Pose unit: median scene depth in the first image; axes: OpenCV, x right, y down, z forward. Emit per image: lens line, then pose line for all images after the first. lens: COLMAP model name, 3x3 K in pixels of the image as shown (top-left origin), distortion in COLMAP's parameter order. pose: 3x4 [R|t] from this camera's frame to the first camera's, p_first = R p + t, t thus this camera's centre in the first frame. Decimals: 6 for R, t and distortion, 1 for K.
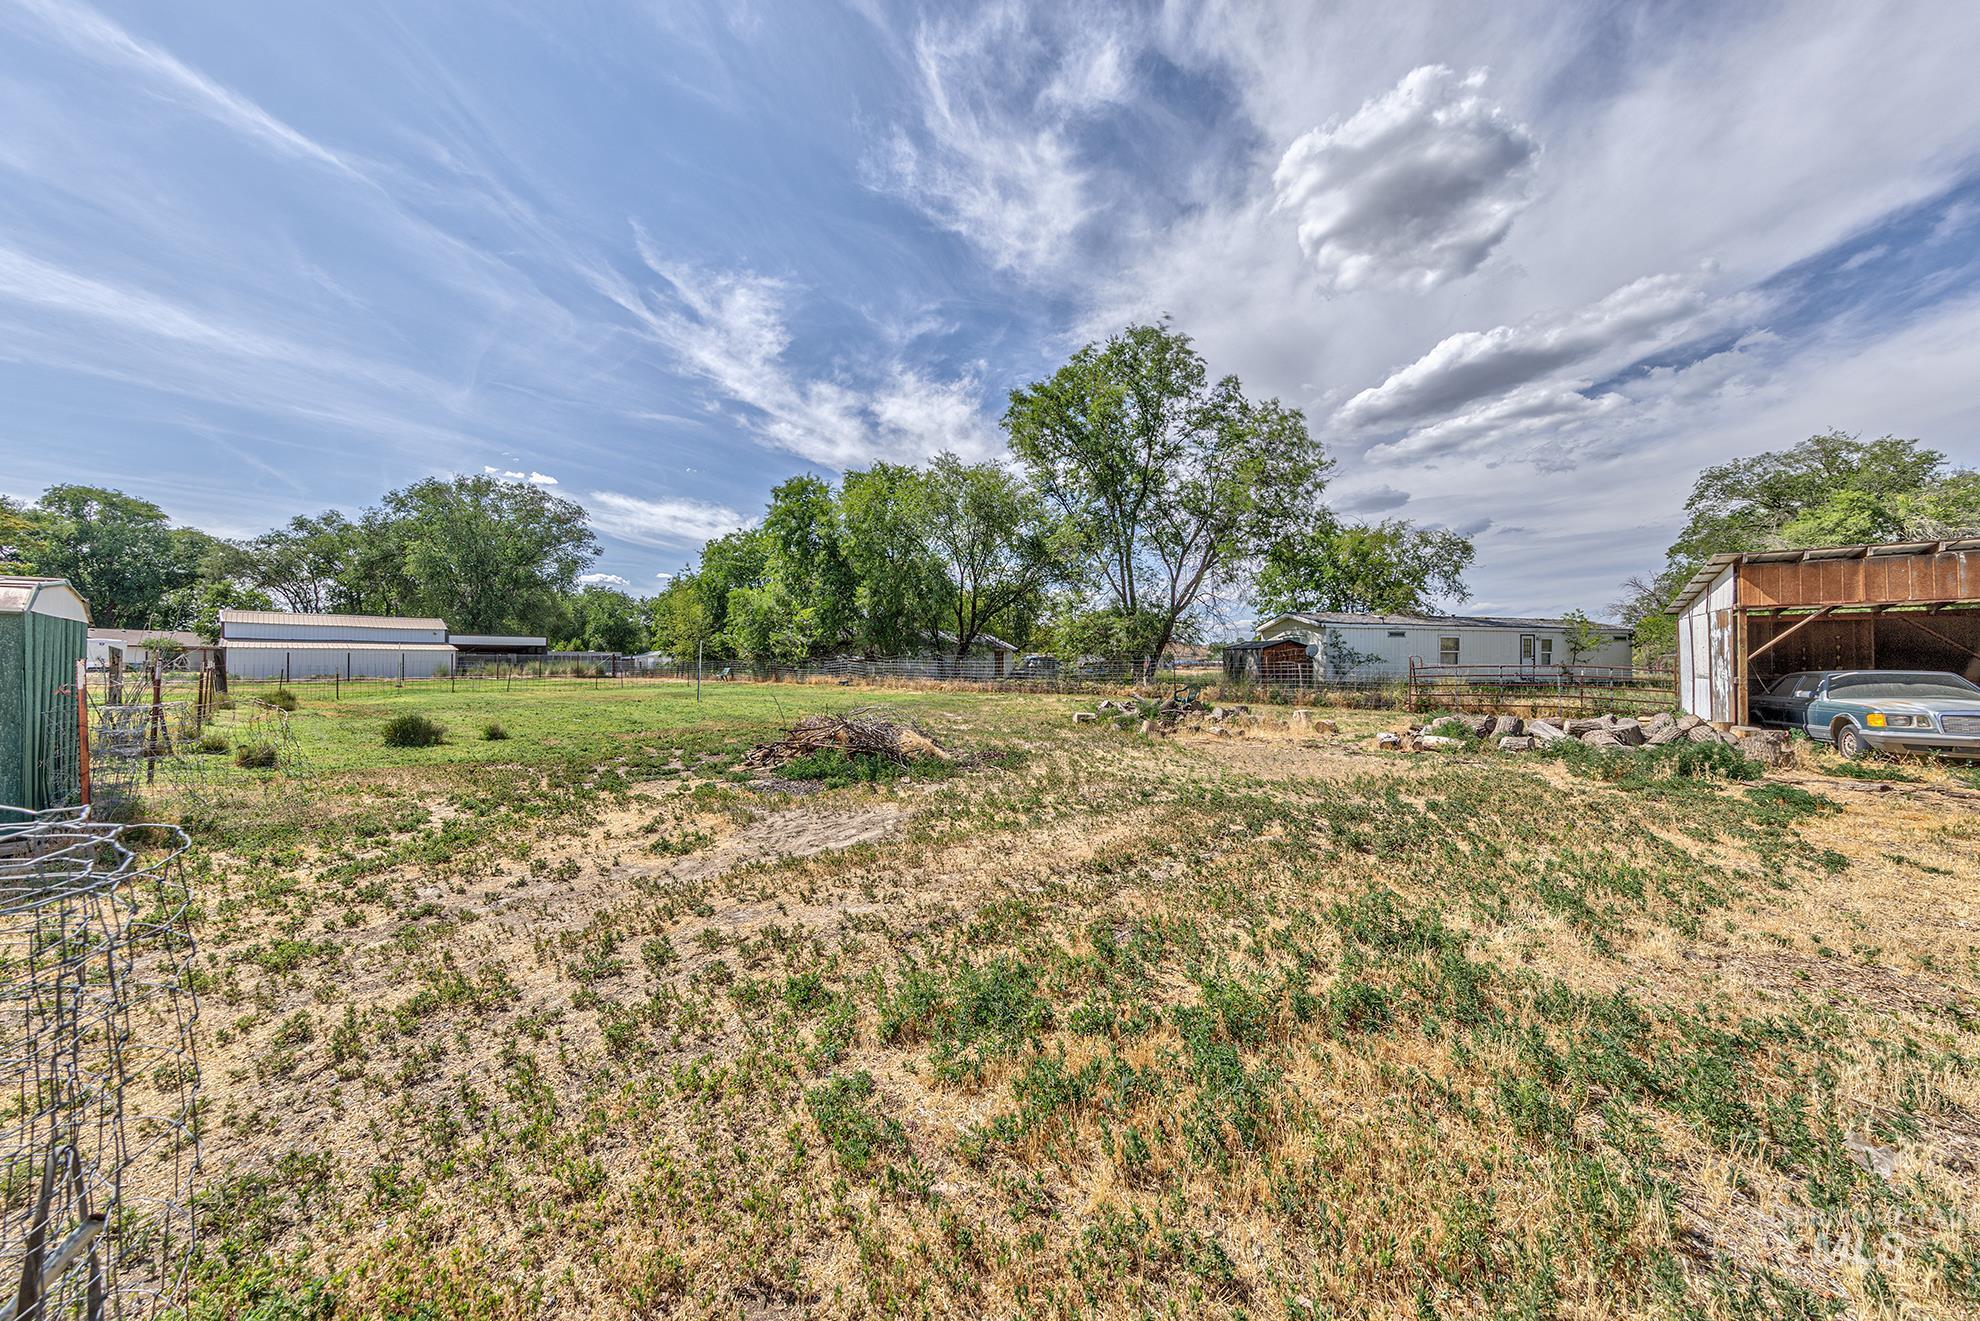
lens RADIAL K [[617.0, 0, 990.0], [0, 617.0, 660.5], [0, 0, 1]] dist [0.000634, 0.000099]
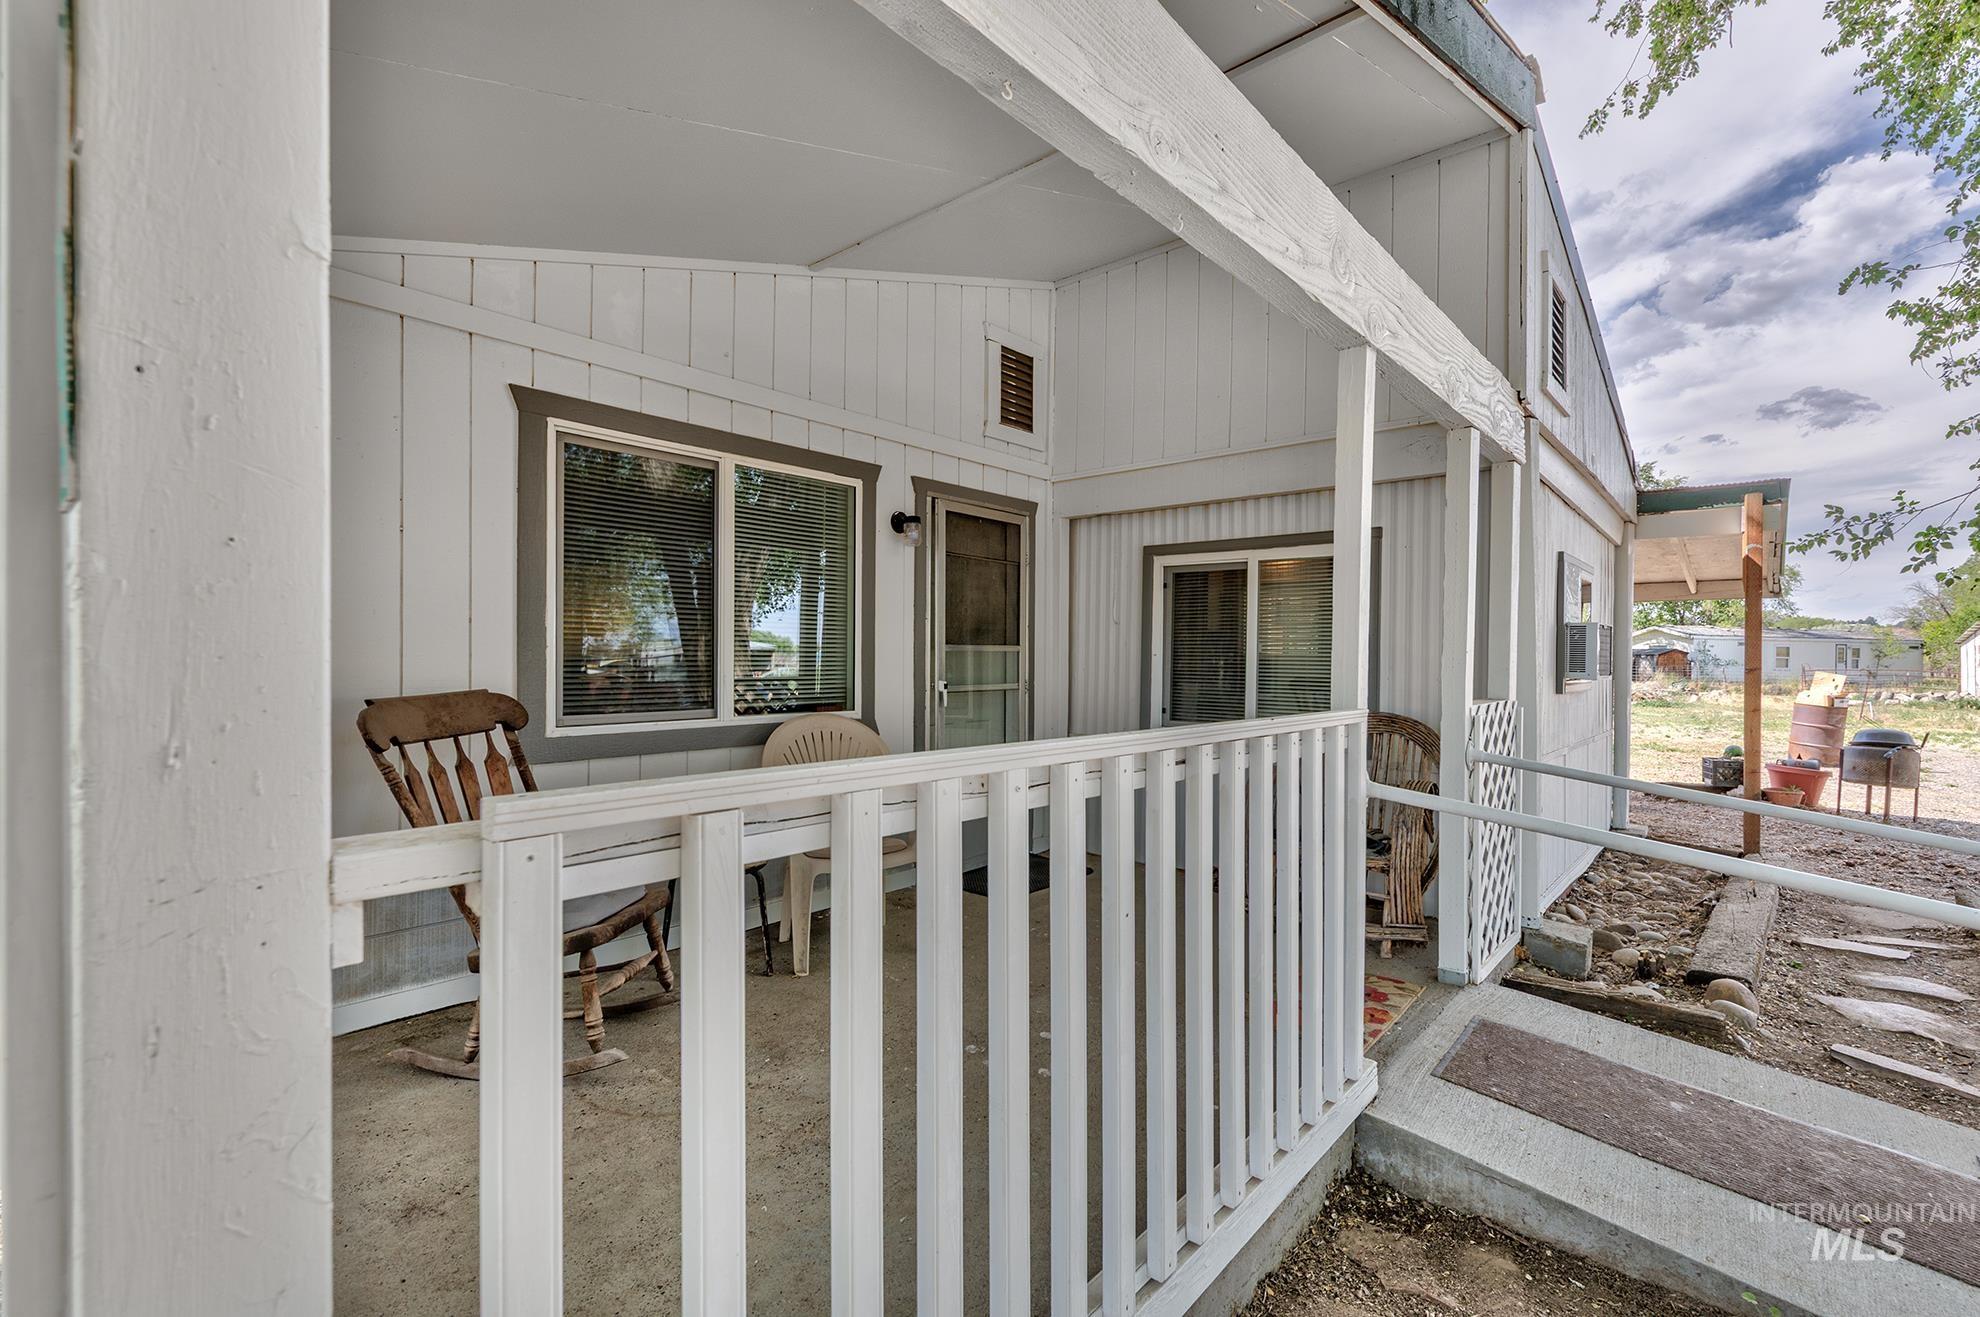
lens RADIAL K [[862.7, 0, 990.0], [0, 862.7, 658.5], [0, 0, 1]] dist [-0.002003, -0.000570]
pose [[0.999932, 0.009090, -0.007290, -2.128510], [-0.009053, 0.999946, 0.005103, -0.017306], [0.007336, -0.005037, 0.999960, -1.916419]]
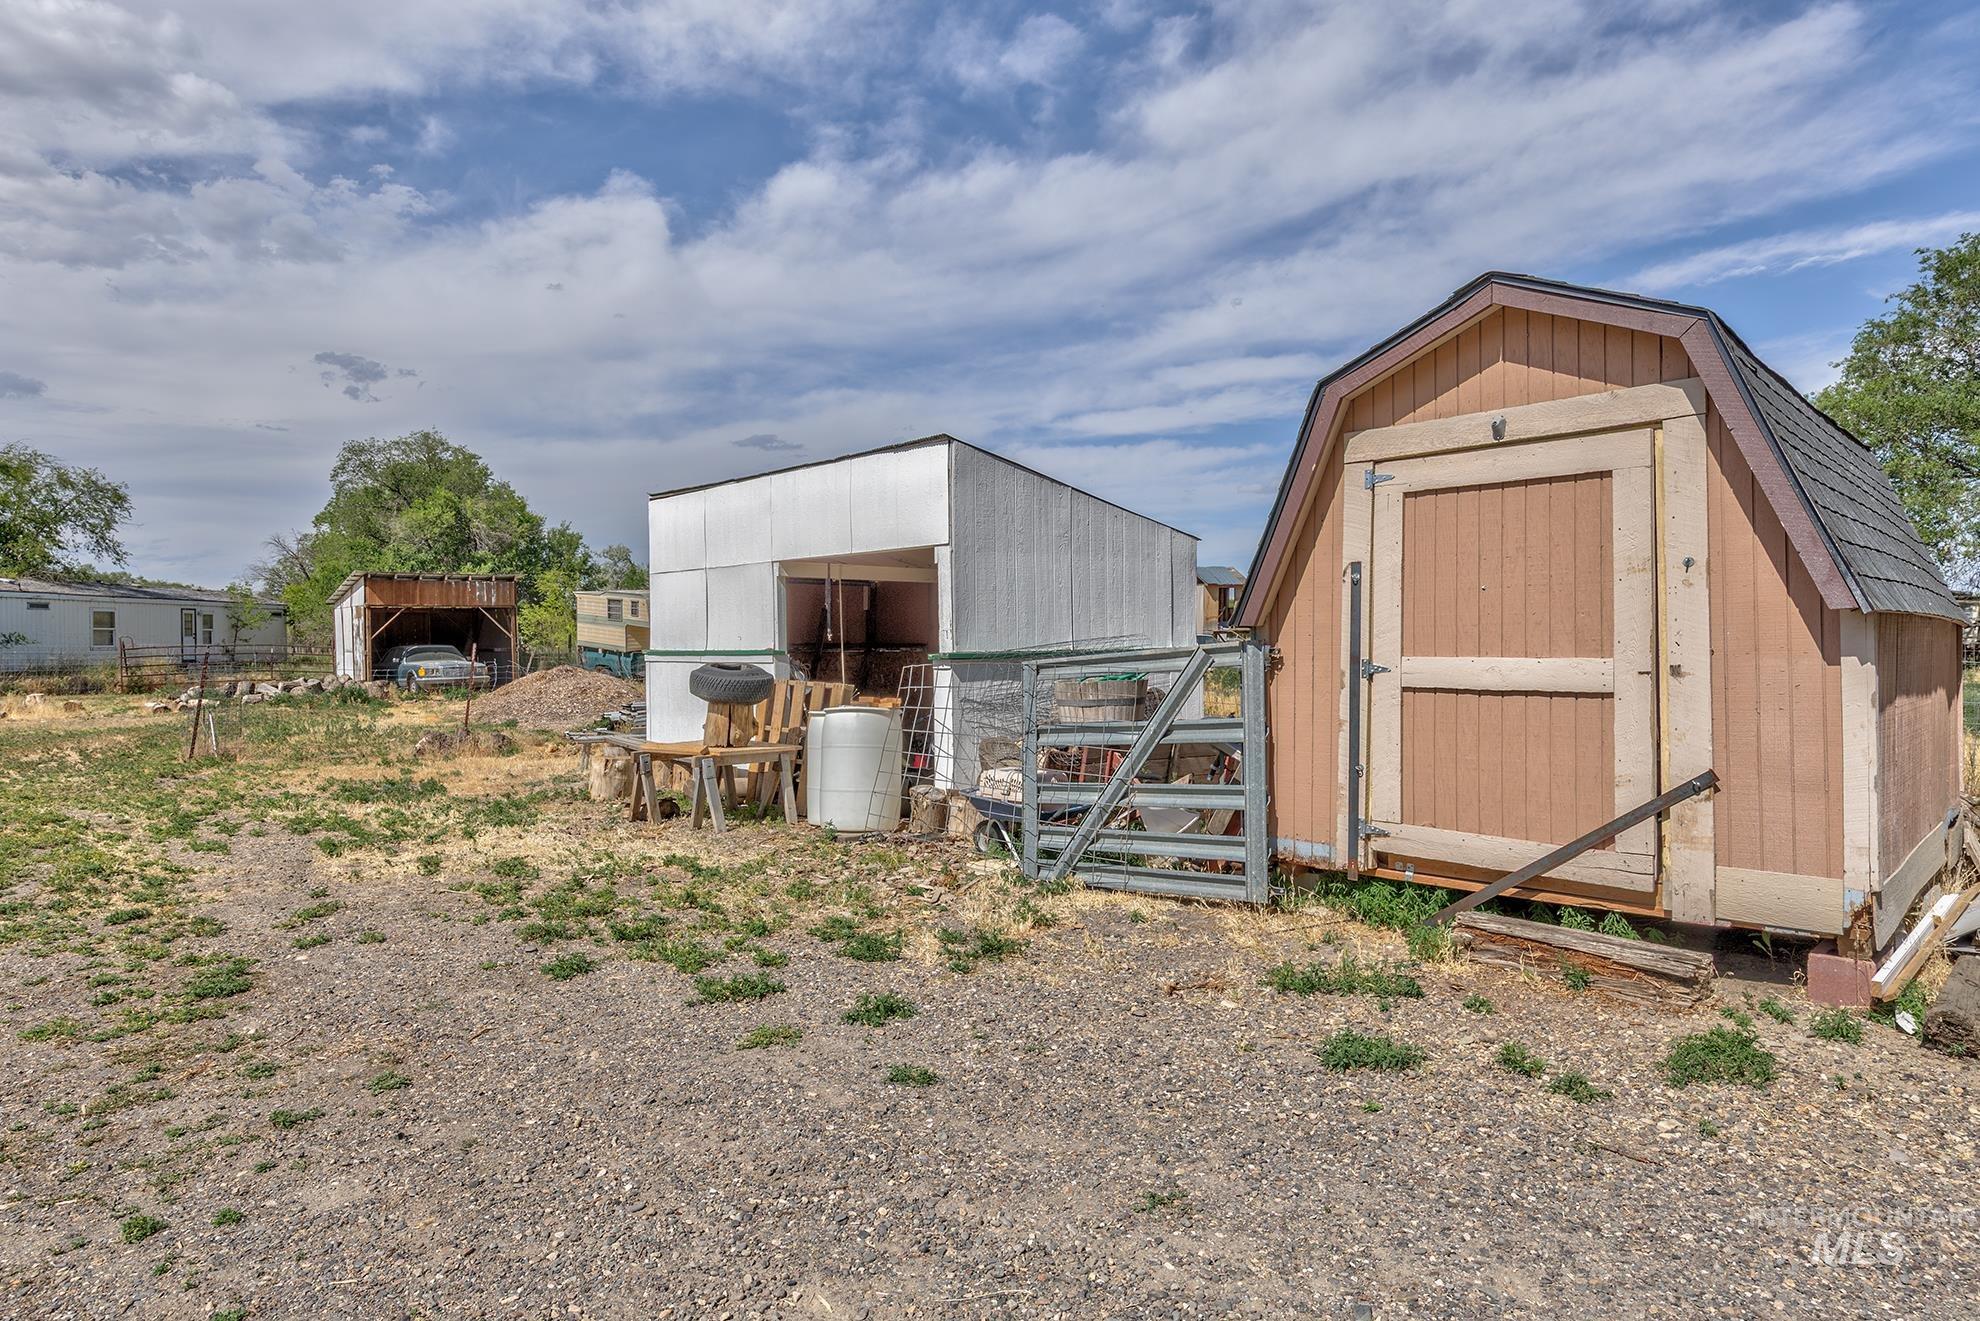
lens RADIAL K [[1136.3, 0, 996.9], [0, 1136.3, 639.4], [0, 0, 1]] dist [0.003893, 0.000716]
pose [[0.189076, -0.006682, 0.981940, -1.130957], [0.005617, 0.999968, 0.005723, -0.007146], [-0.981946, 0.004434, 0.189108, -0.956101]]
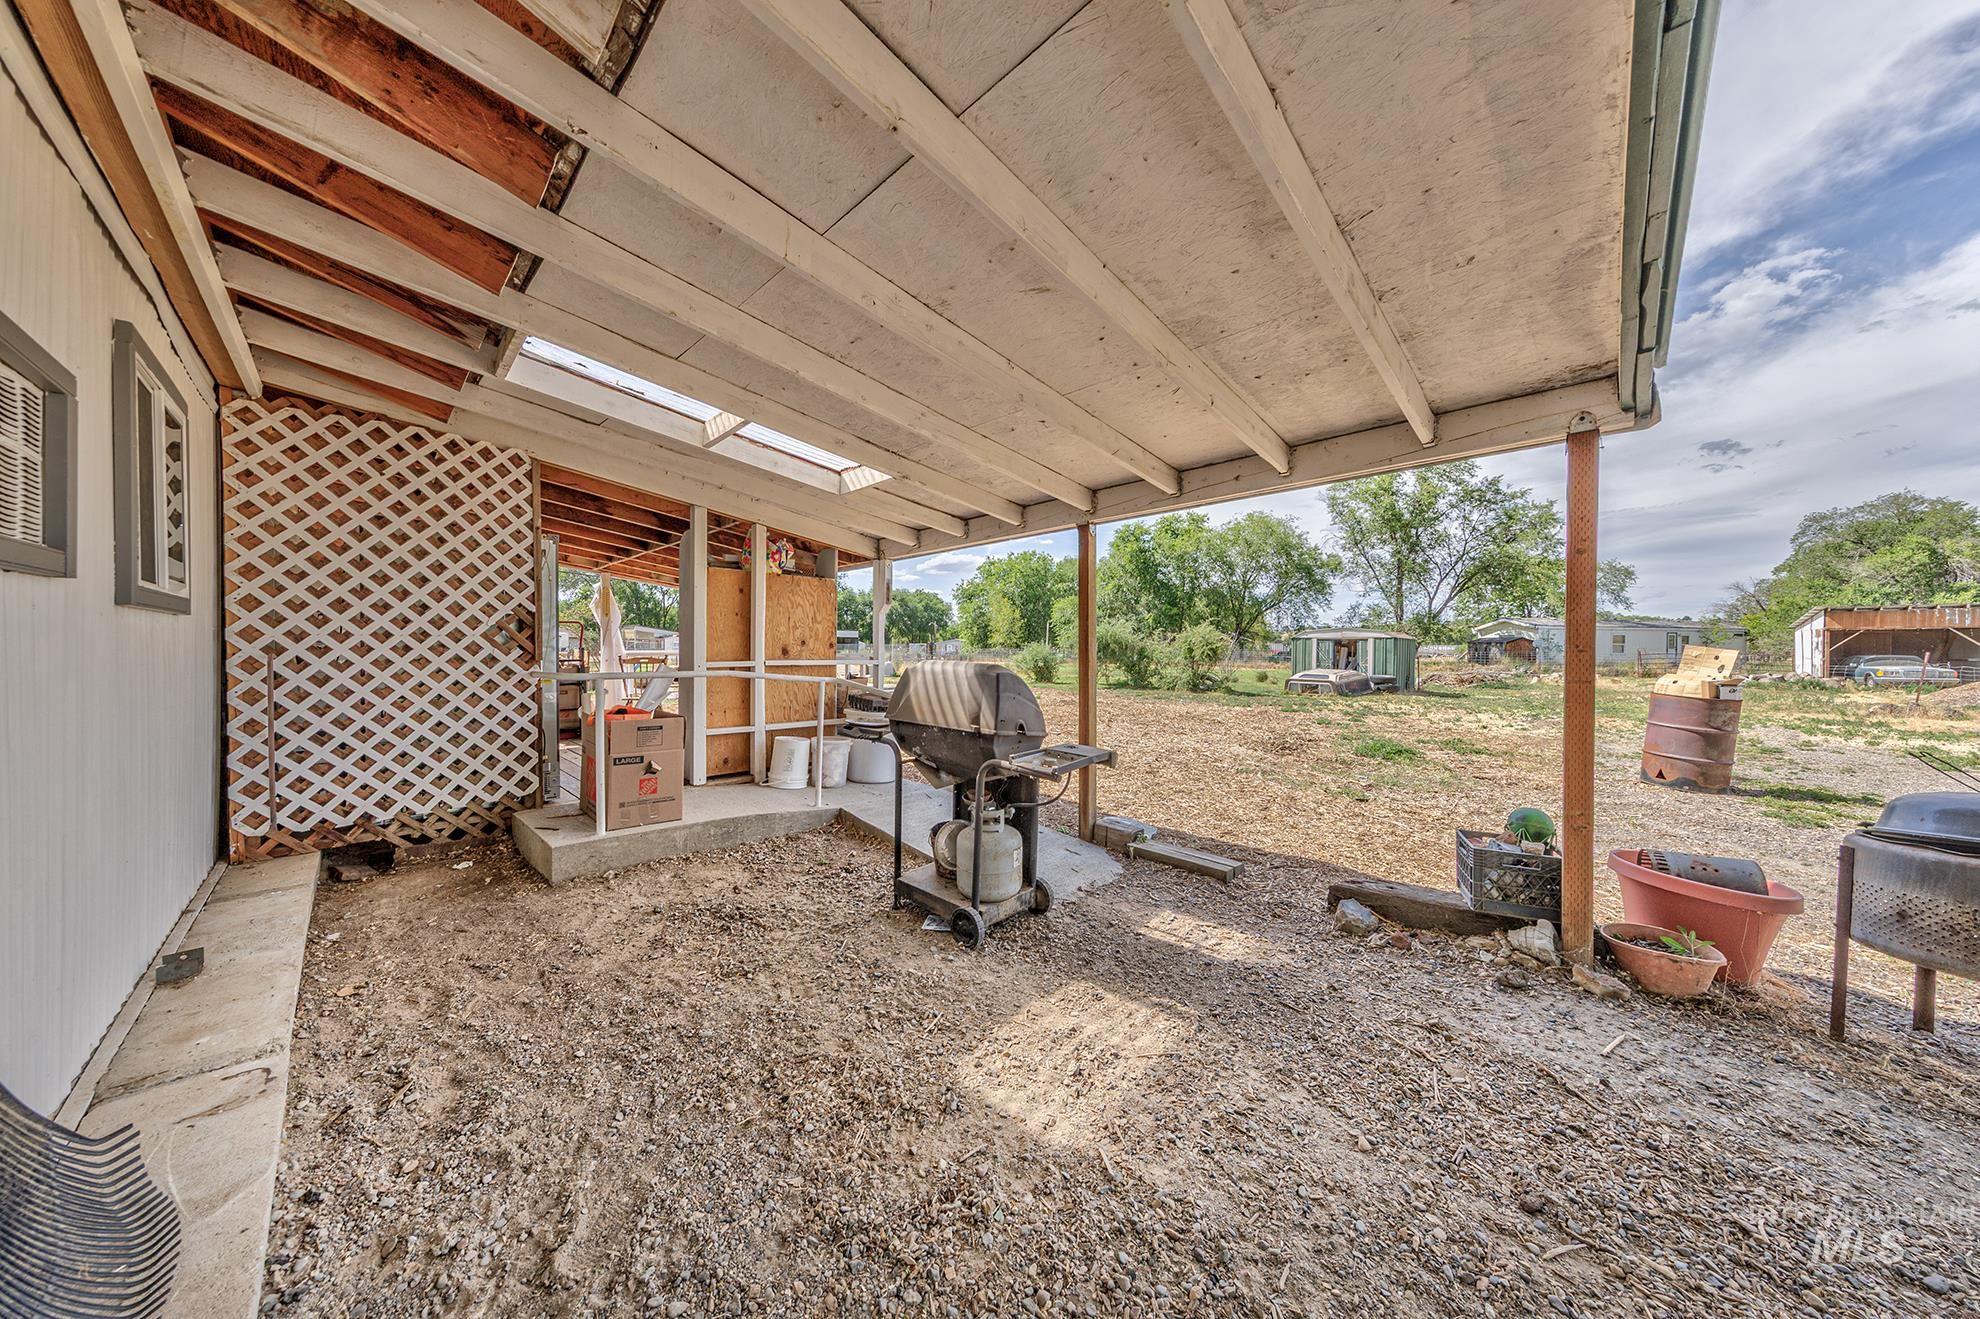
lens RADIAL K [[617.0, 0, 990.0], [0, 617.0, 659.5], [0, 0, 1]] dist [0.000634, 0.000099]
pose [[0.998453, 0.004156, -0.055451, -1.649456], [-0.003159, 0.999832, 0.018060, -0.000297], [0.055517, -0.017857, 0.998298, -1.373499]]
